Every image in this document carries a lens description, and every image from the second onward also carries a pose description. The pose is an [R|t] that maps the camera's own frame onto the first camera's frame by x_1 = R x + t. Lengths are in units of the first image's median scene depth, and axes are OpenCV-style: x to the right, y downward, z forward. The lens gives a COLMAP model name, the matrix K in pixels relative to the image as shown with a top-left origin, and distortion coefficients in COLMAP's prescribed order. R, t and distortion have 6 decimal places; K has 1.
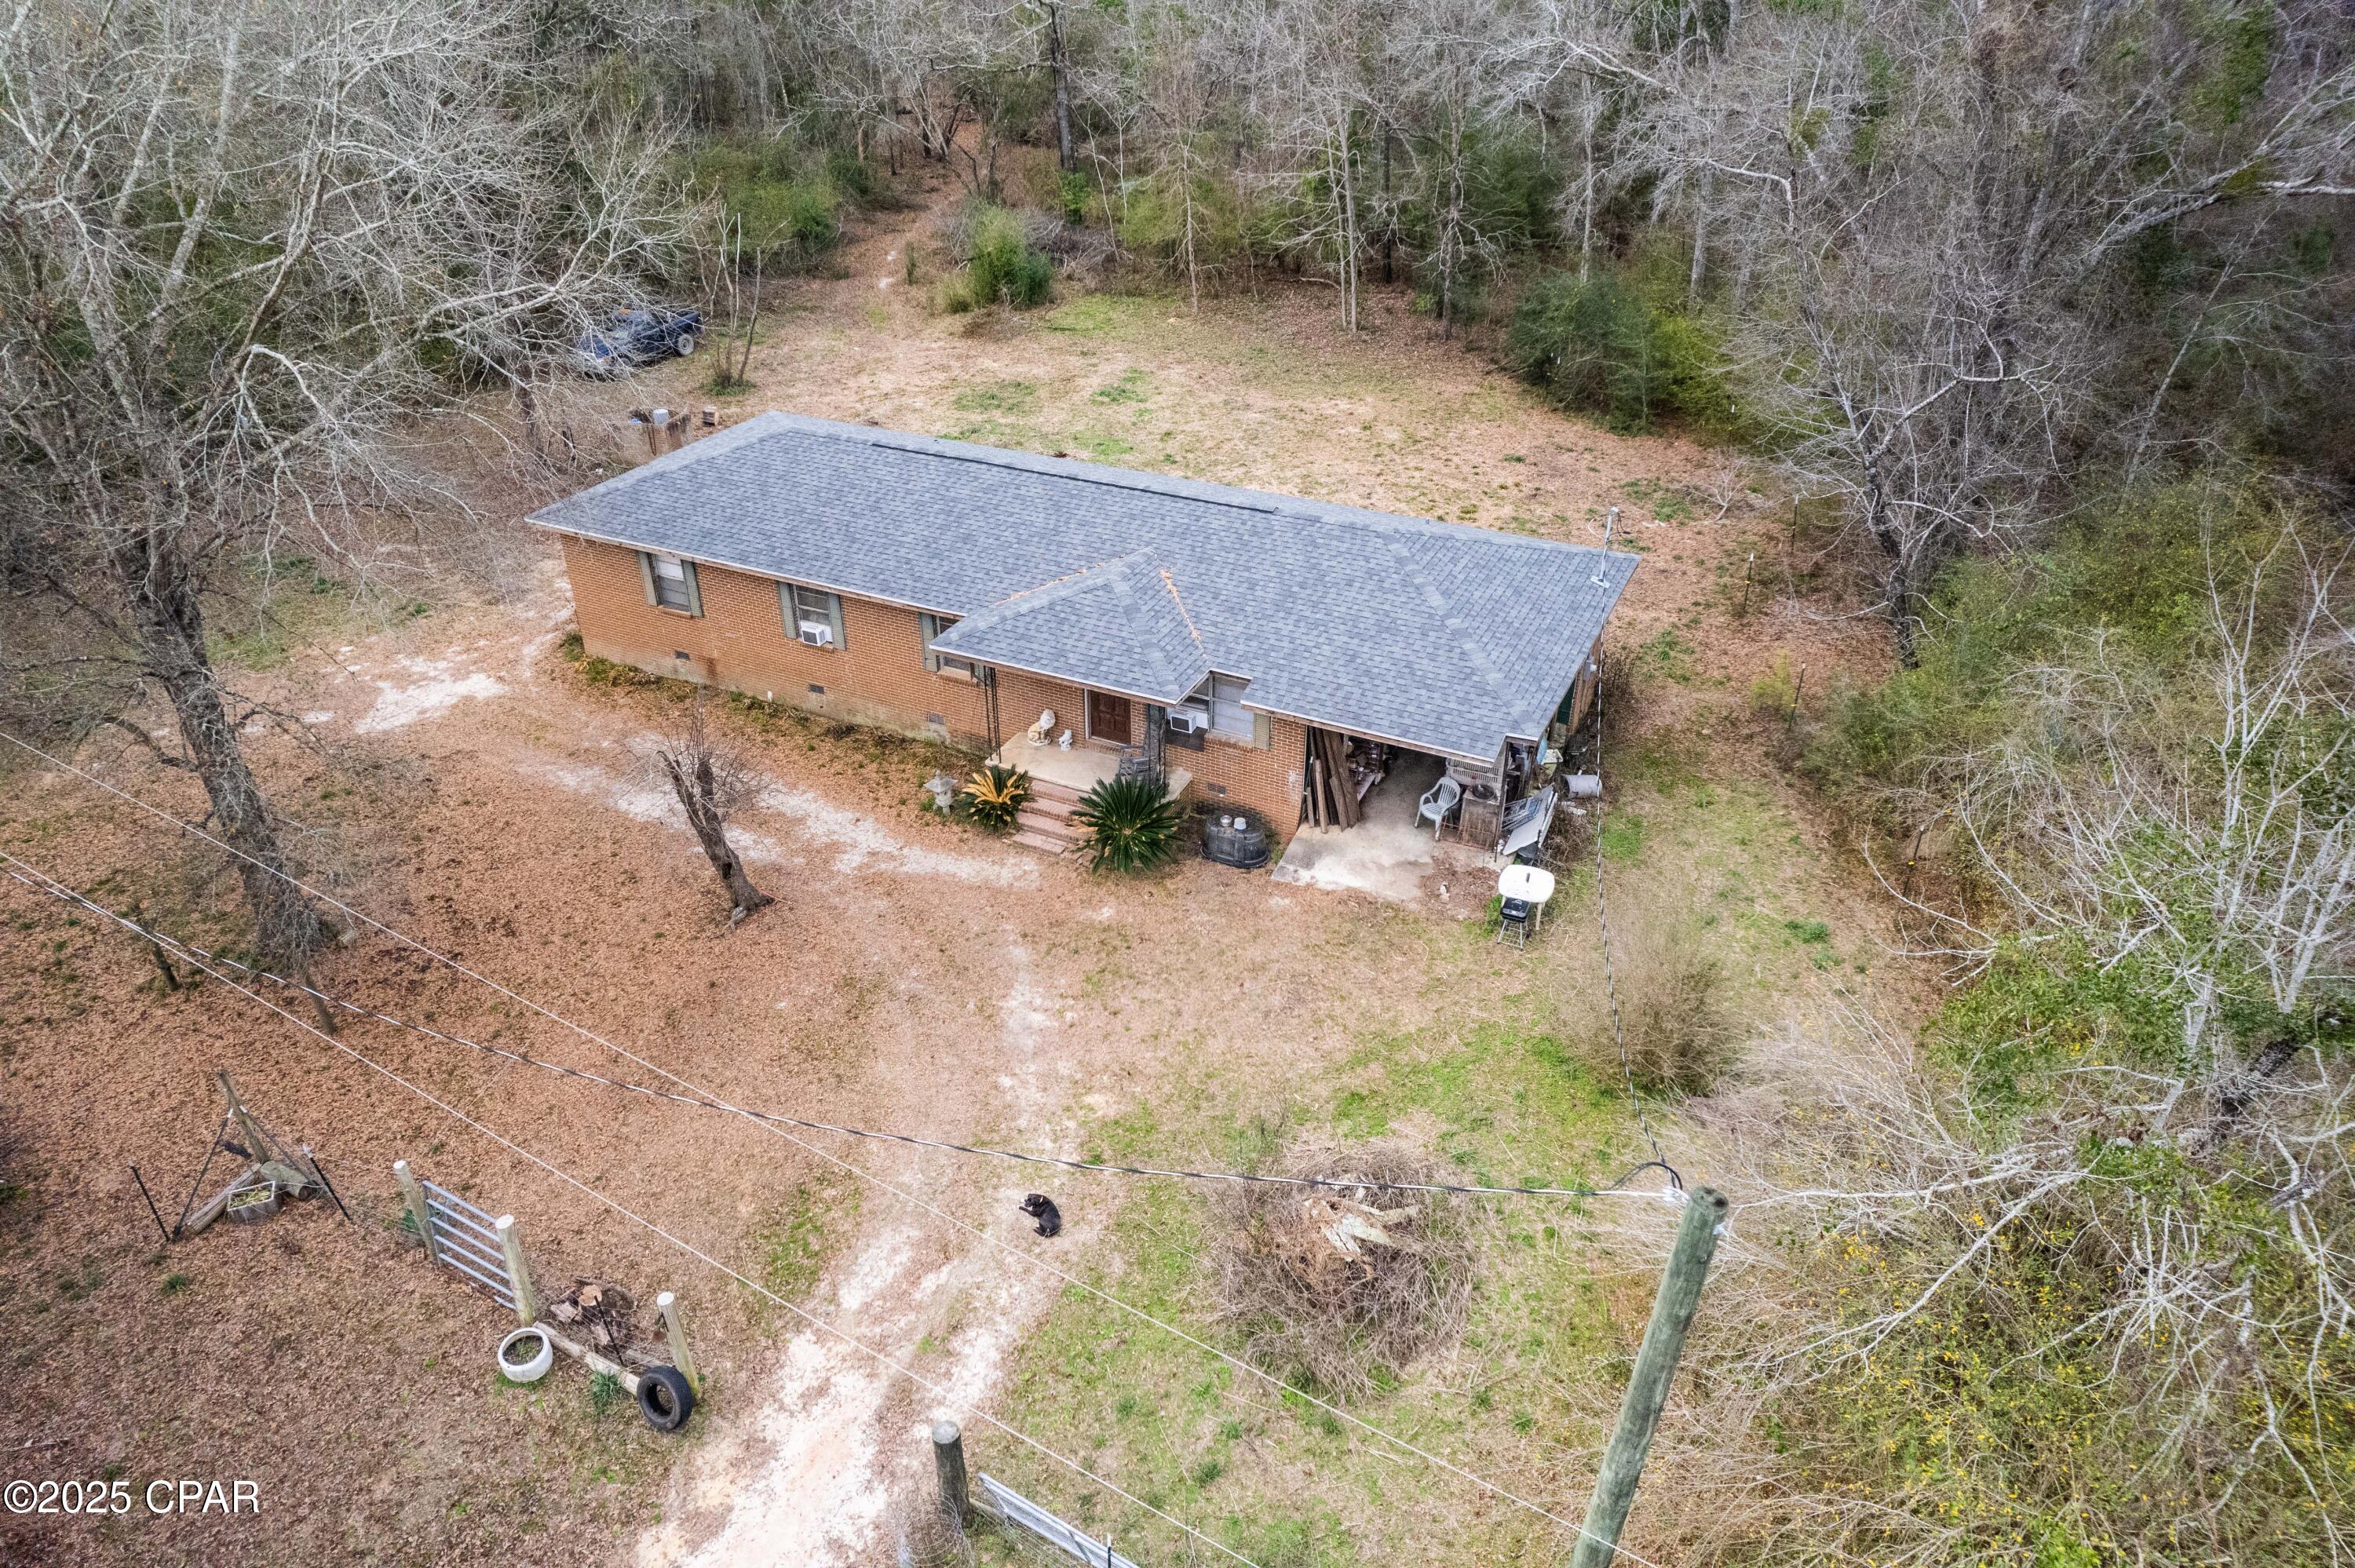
lens RADIAL K [[1531.6, 0, 1189.1], [0, 1531.6, 781.1], [0, 0, 1]] dist [-0.081538, 0.068920]
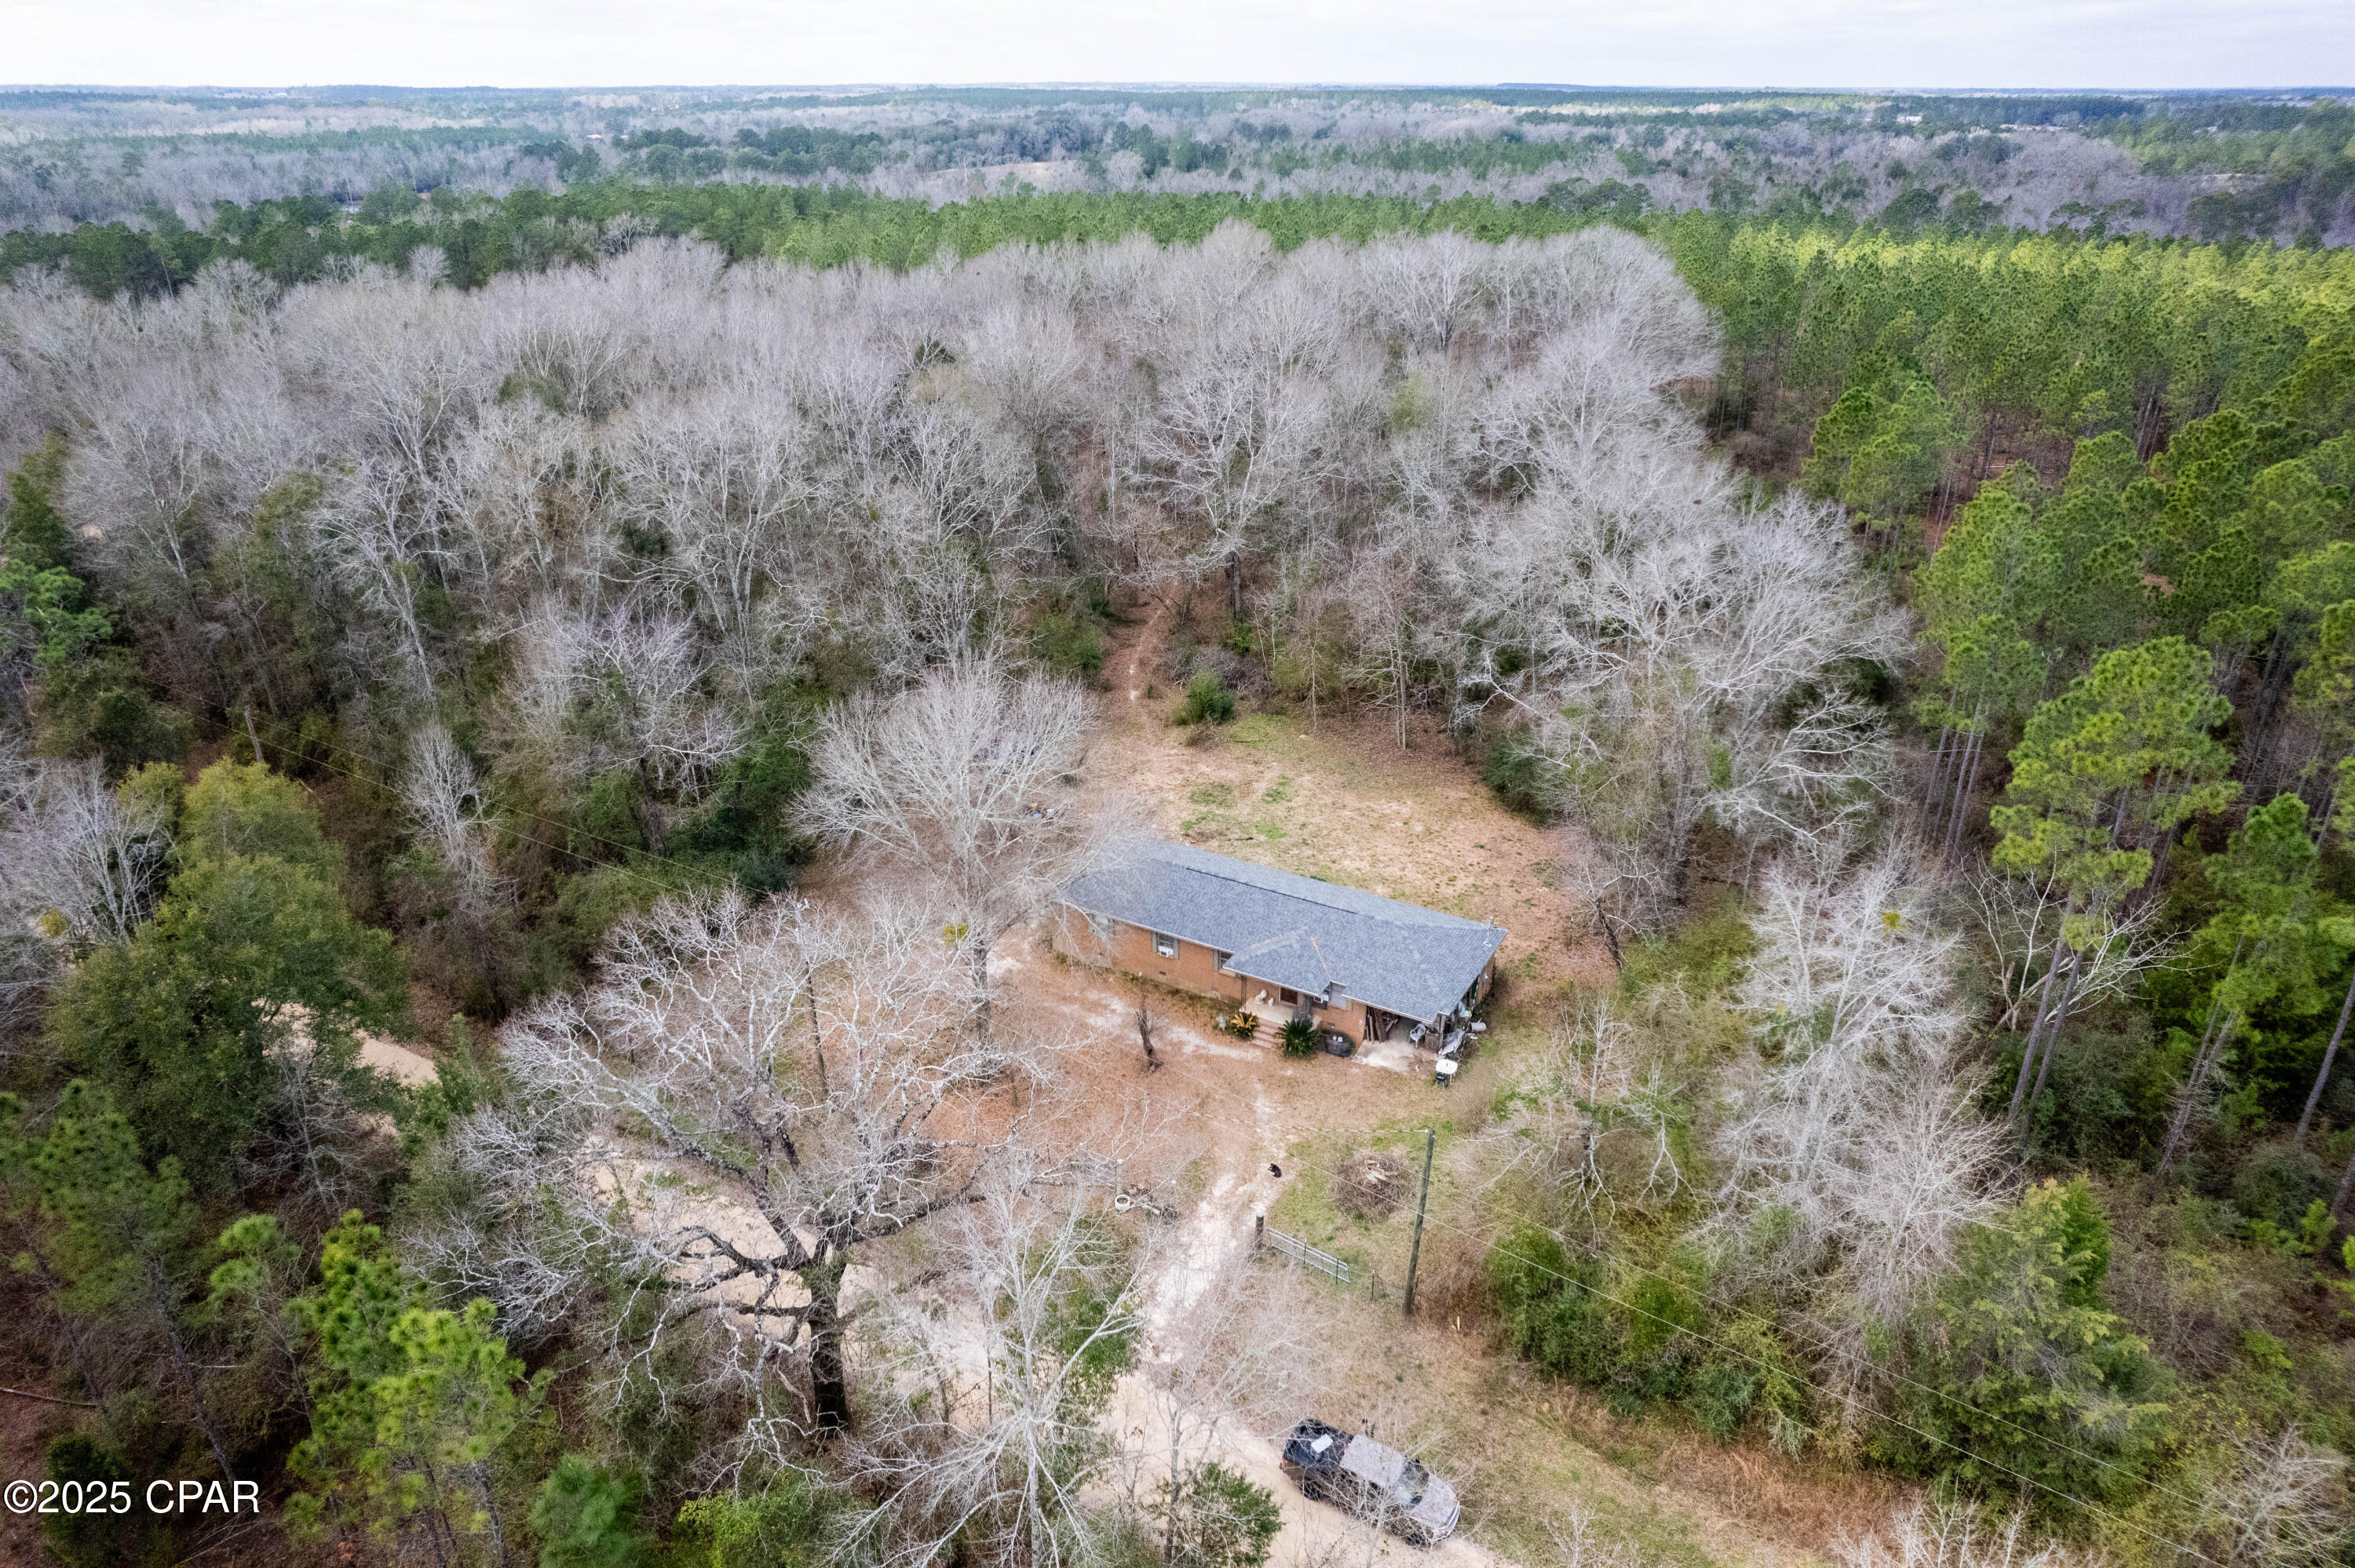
lens RADIAL K [[1531.6, 0, 1189.1], [0, 1531.6, 781.1], [0, 0, 1]] dist [-0.081538, 0.068920]
pose [[0.998186, 0.025571, -0.054505, -0.091684], [-0.030857, 0.994662, -0.098465, -0.143571], [0.051696, 0.099968, 0.993647, -1.613220]]
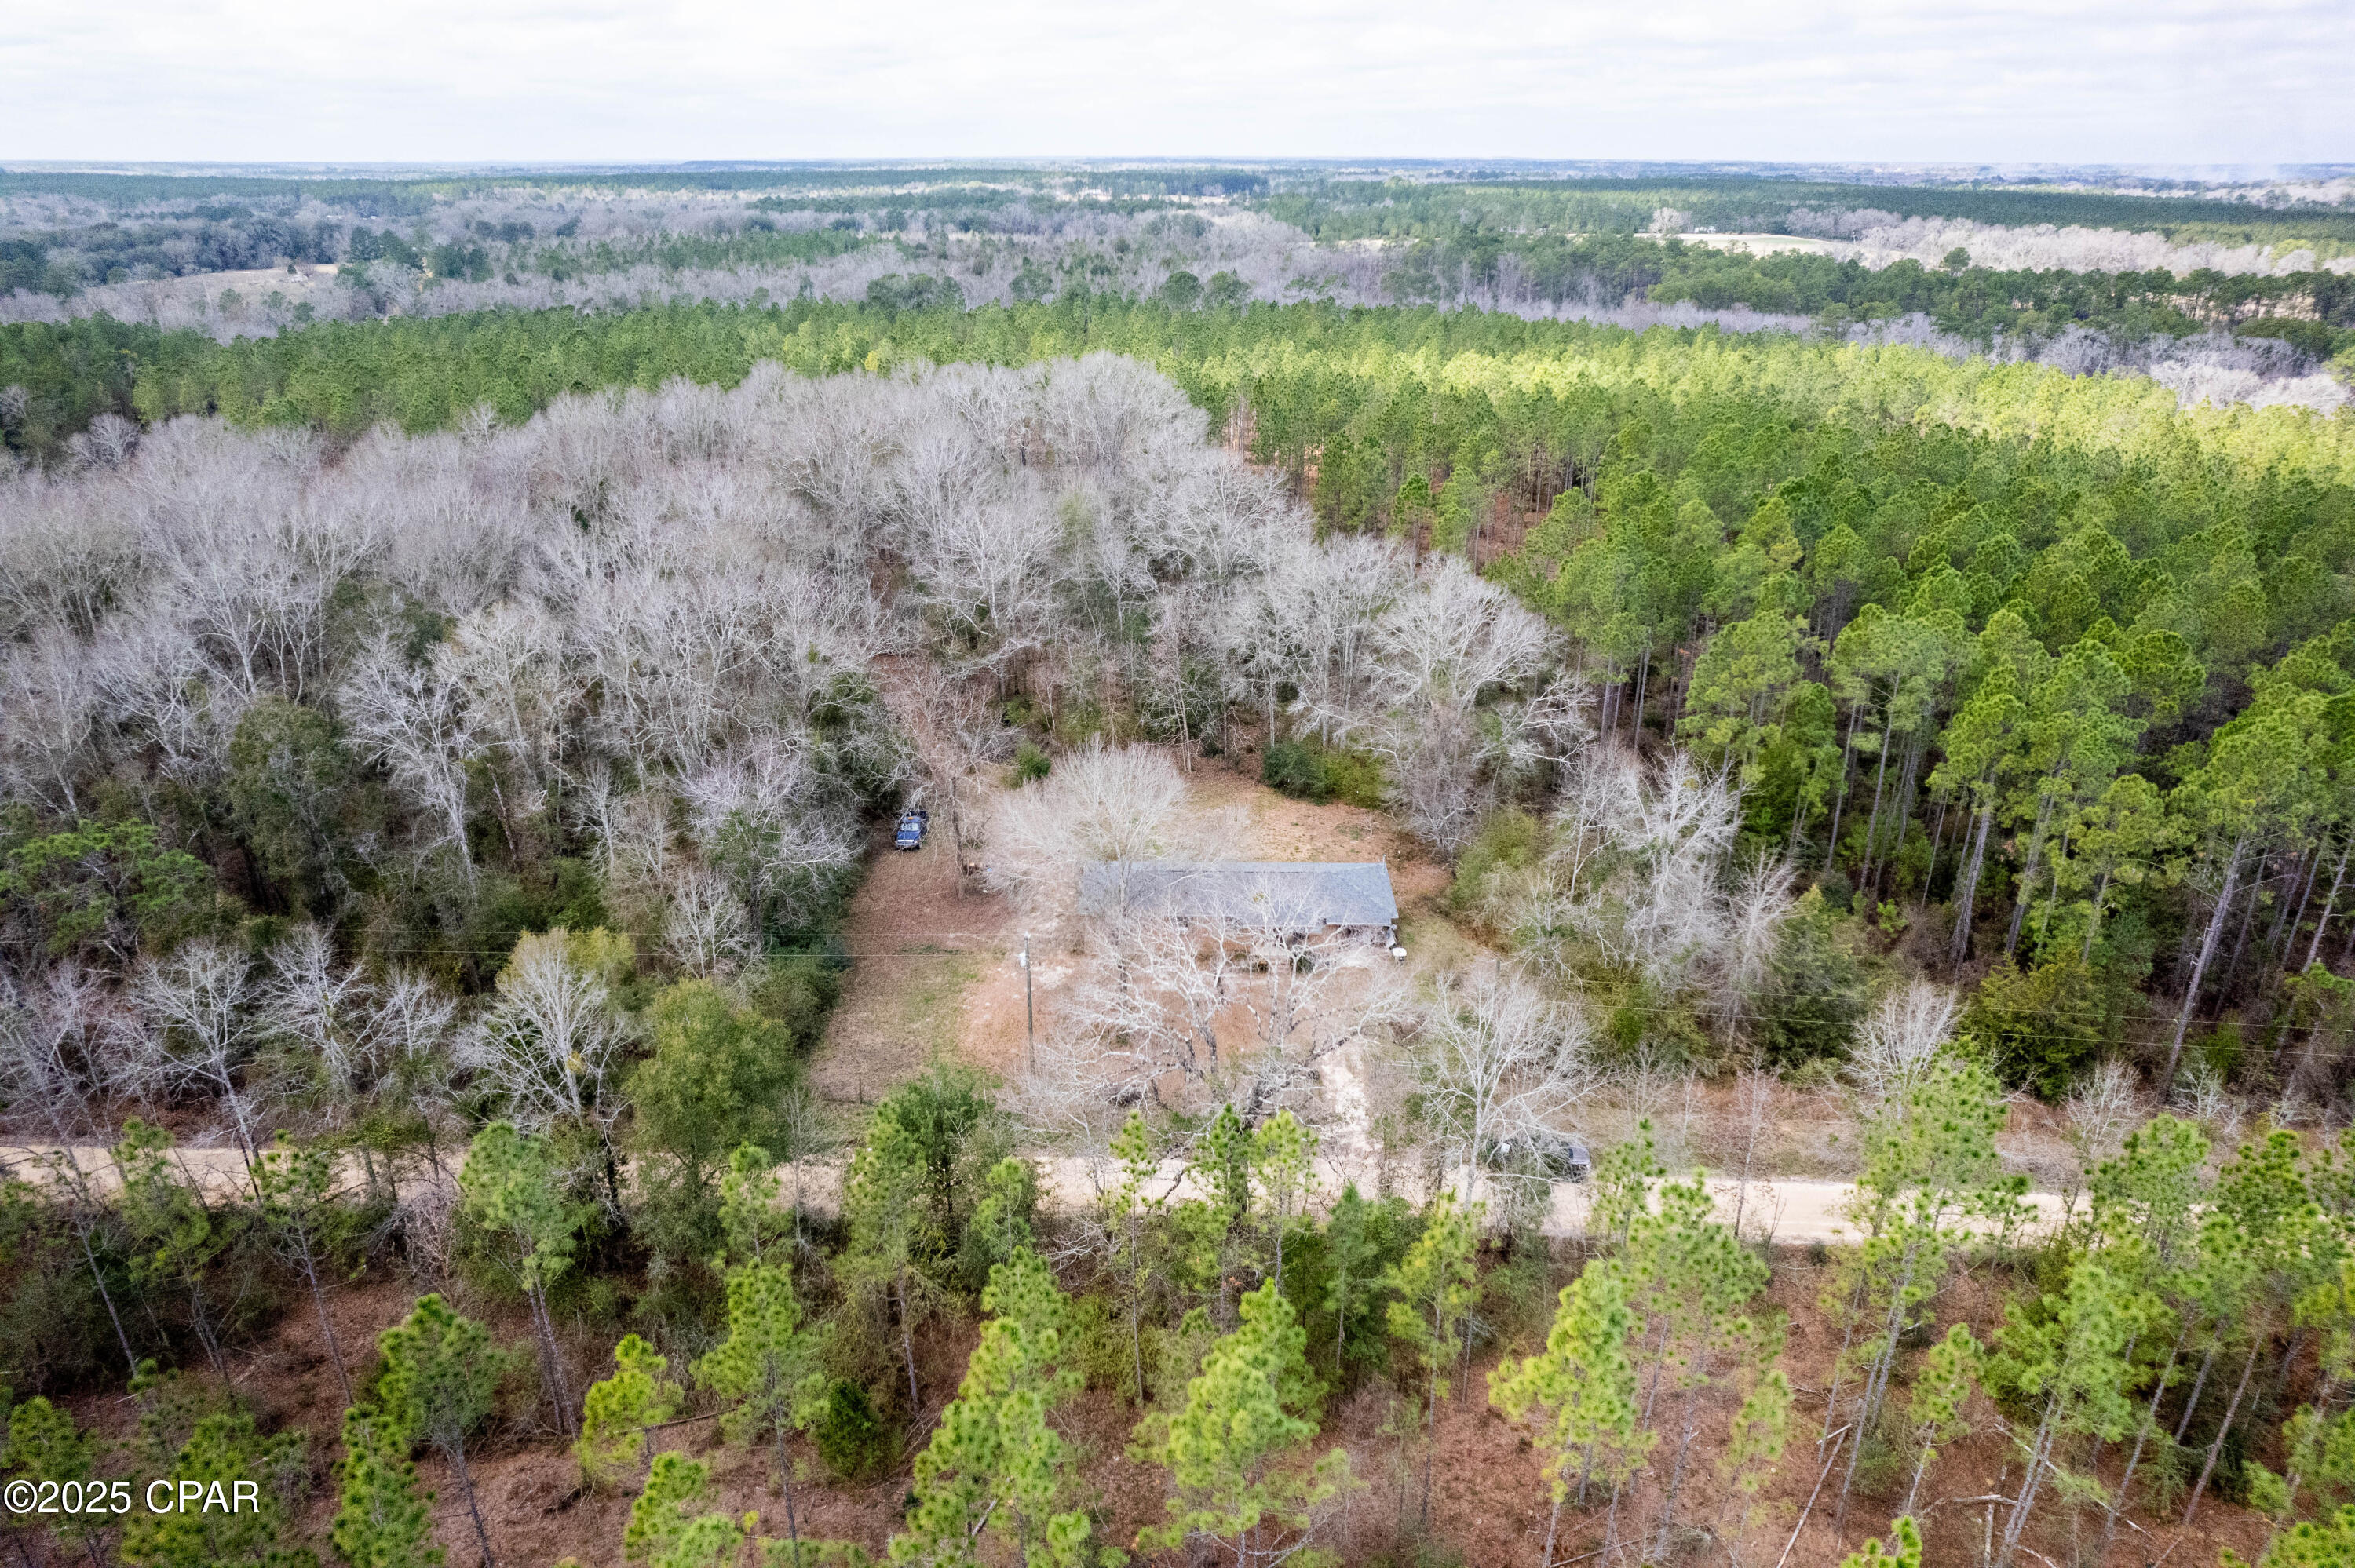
lens RADIAL K [[1531.6, 0, 1189.1], [0, 1531.6, 781.1], [0, 0, 1]] dist [-0.081538, 0.068920]
pose [[0.902557, -0.164183, 0.398039, -1.721280], [0.217040, 0.971888, -0.091257, -0.118413], [-0.371867, 0.168755, 0.912818, -2.438006]]
